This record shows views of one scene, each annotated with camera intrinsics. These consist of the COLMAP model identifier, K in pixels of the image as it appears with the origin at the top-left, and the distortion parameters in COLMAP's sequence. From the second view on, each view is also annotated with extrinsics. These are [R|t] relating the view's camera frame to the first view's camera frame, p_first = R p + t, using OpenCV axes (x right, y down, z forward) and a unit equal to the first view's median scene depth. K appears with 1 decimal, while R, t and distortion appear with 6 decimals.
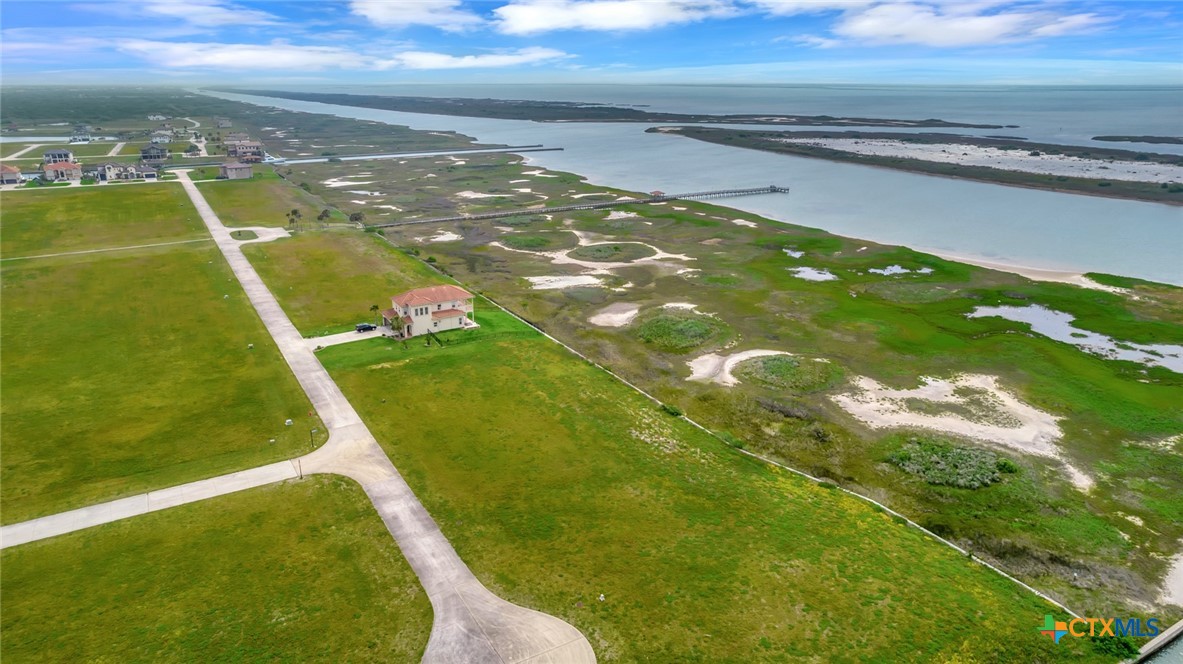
lens RADIAL K [[752.2, 0, 592.8], [0, 752.2, 333.7], [0, 0, 1]] dist [-0.045432, 0.031501]
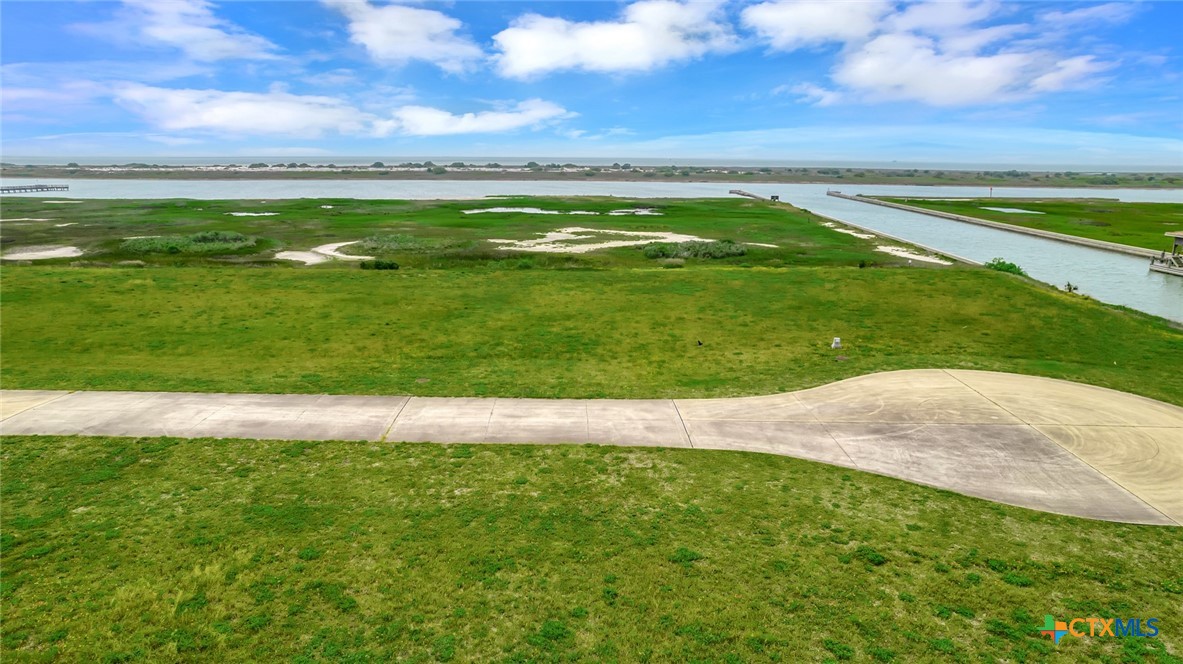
lens RADIAL K [[752.2, 0, 591.5], [0, 752.2, 336.2], [0, 0, 1]] dist [-0.045432, 0.031501]
pose [[0.539545, -0.190847, 0.820042, -0.284970], [0.264837, 0.963003, 0.049869, 0.152533], [-0.799220, 0.190271, 0.570127, 0.463079]]
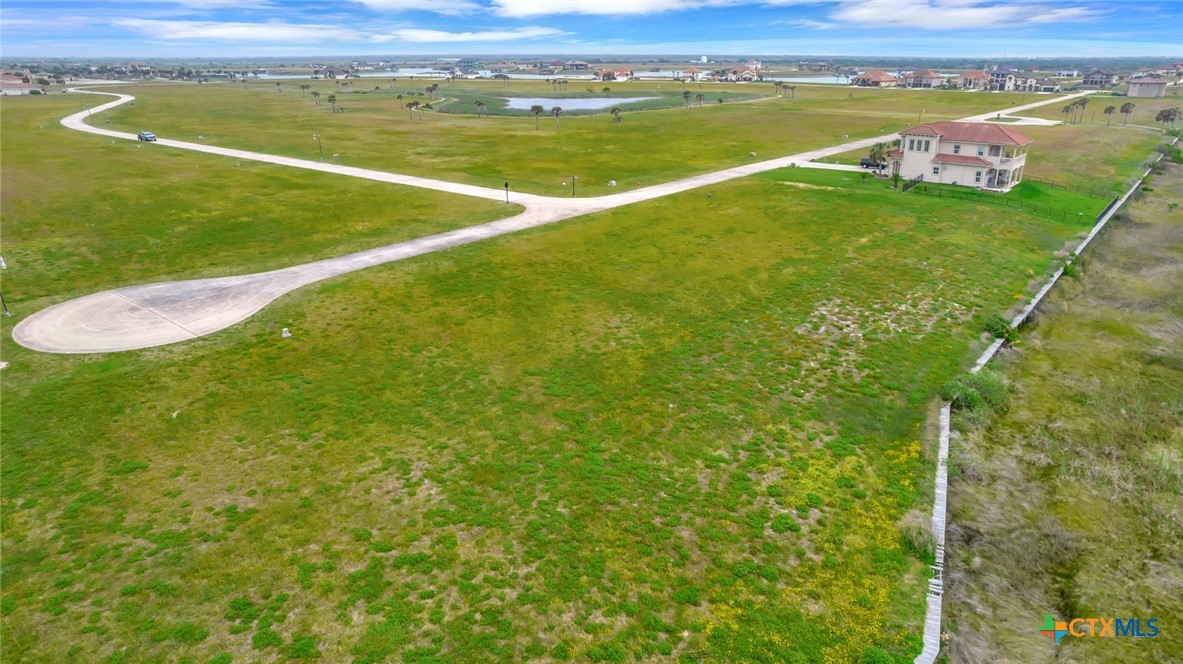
lens RADIAL K [[752.2, 0, 595.9], [0, 752.2, 324.6], [0, 0, 1]] dist [-0.045432, 0.031501]
pose [[0.330844, 0.318353, -0.888366, 0.371427], [-0.301015, 0.927805, 0.220383, 0.068574], [0.894389, 0.194499, 0.402787, 0.542305]]
